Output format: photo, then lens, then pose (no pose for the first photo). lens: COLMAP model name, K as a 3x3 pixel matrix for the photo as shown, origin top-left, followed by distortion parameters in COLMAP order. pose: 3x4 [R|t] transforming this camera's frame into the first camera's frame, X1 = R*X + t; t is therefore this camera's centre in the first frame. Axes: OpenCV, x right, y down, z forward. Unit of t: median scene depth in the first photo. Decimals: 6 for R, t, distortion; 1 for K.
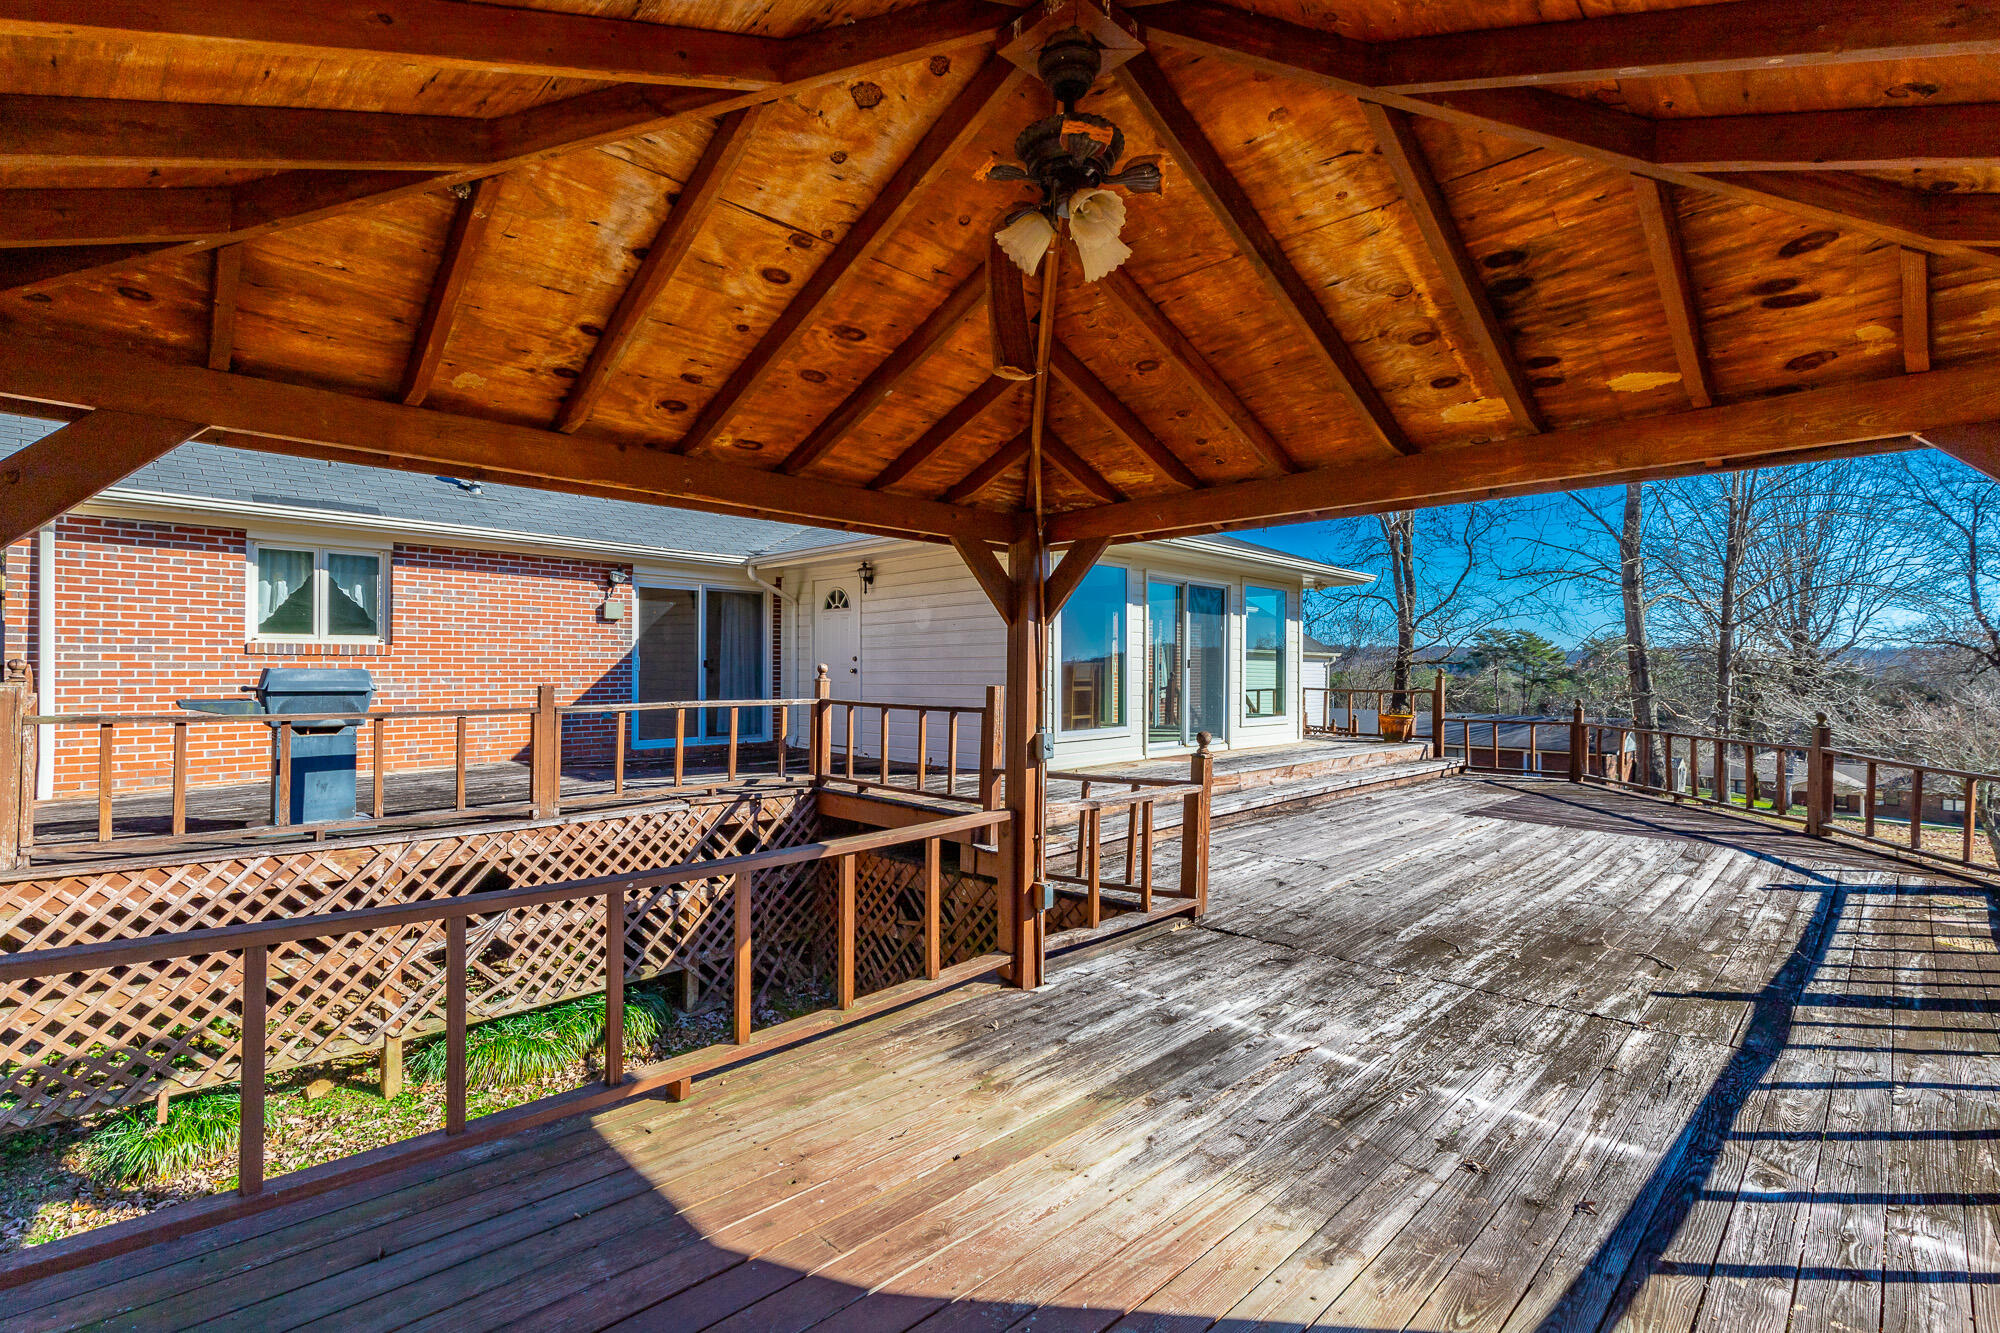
lens RADIAL K [[909.4, 0, 998.8], [0, 909.4, 657.3], [0, 0, 1]] dist [0.007207, -0.000393]
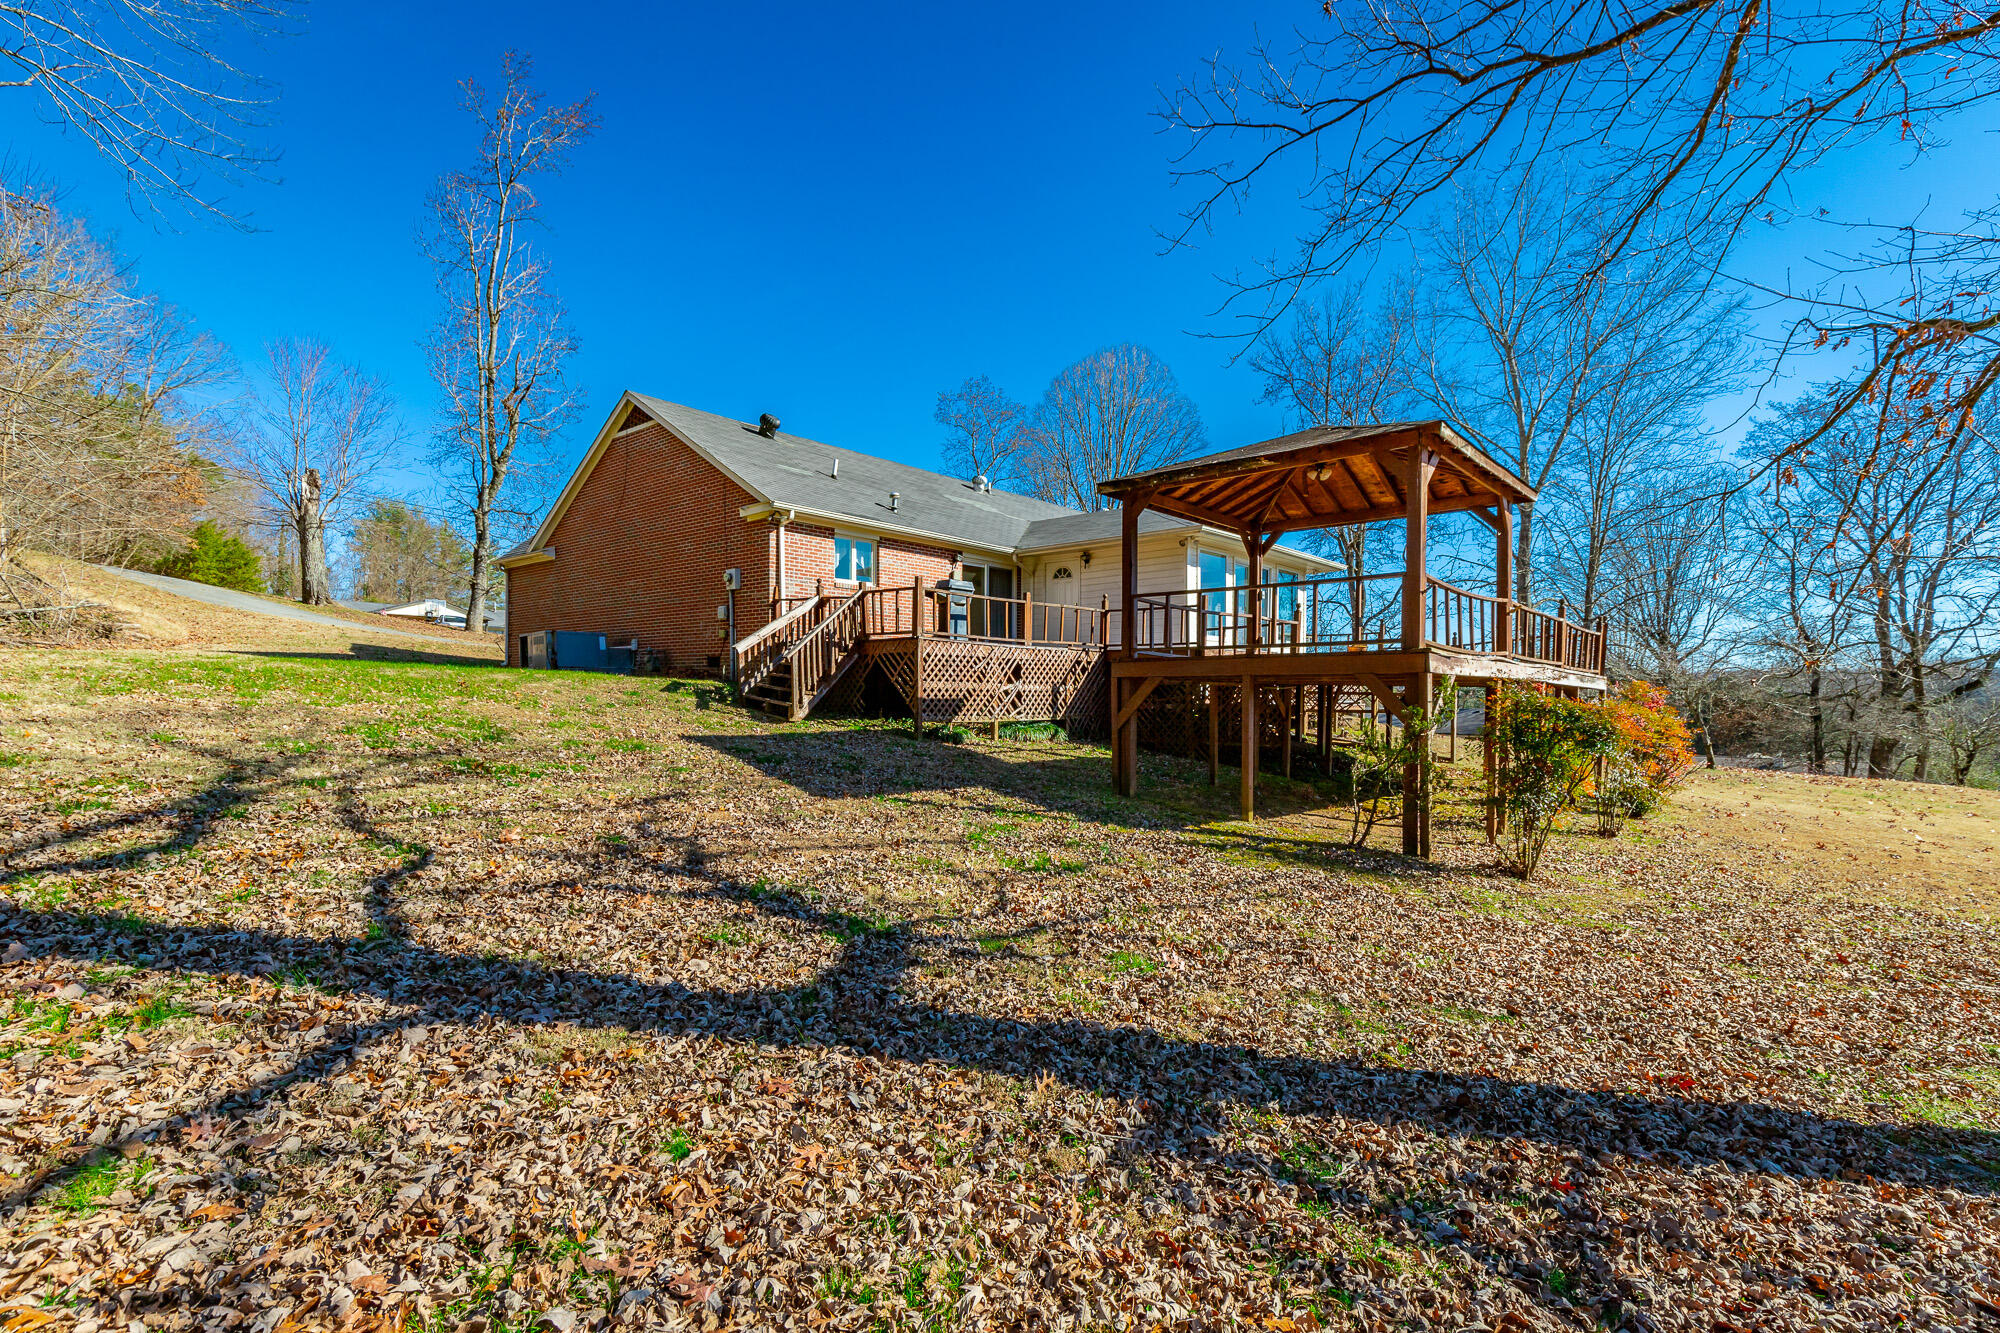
lens RADIAL K [[909.4, 0, 1024.4], [0, 909.4, 691.3], [0, 0, 1]] dist [0.007207, -0.000393]
pose [[0.997226, -0.000921, 0.074425, -0.493376], [-0.000176, 0.999892, 0.014728, 0.187050], [-0.074431, -0.014700, 0.997118, -1.035165]]
